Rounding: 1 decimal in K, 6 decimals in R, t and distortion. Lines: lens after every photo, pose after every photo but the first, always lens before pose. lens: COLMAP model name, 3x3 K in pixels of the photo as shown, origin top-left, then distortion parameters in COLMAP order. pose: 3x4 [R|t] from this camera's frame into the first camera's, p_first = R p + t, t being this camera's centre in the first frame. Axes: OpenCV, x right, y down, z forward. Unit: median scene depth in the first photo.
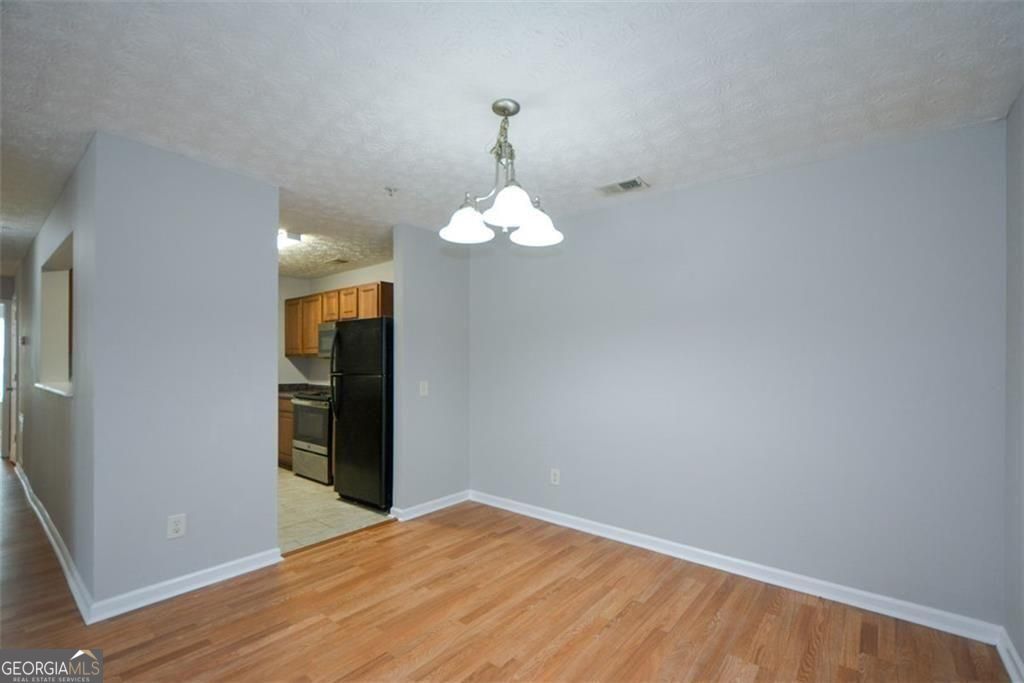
lens RADIAL K [[456.2, 0, 512.5], [0, 456.2, 359.6], [0, 0, 1]] dist [0.009558, -0.005885]
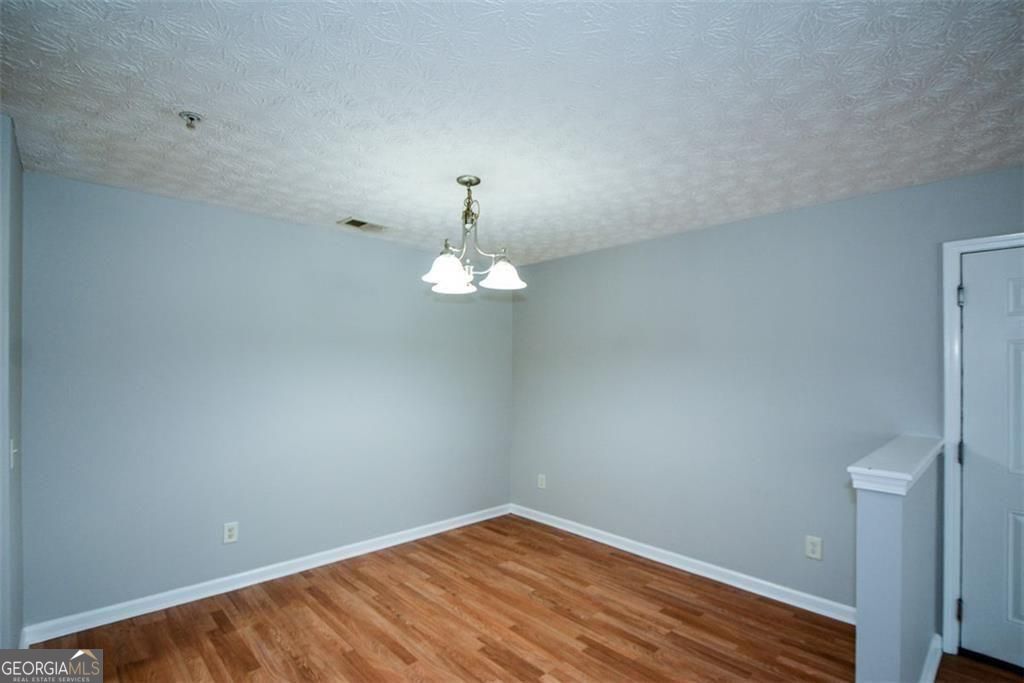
lens RADIAL K [[495.3, 0, 507.6], [0, 495.3, 361.4], [0, 0, 1]] dist [0.002374, -0.000555]
pose [[0.119009, 0.005127, 0.992880, -1.015531], [-0.009166, 0.999950, -0.004065, -0.061405], [-0.992851, -0.008617, 0.119050, 0.600417]]
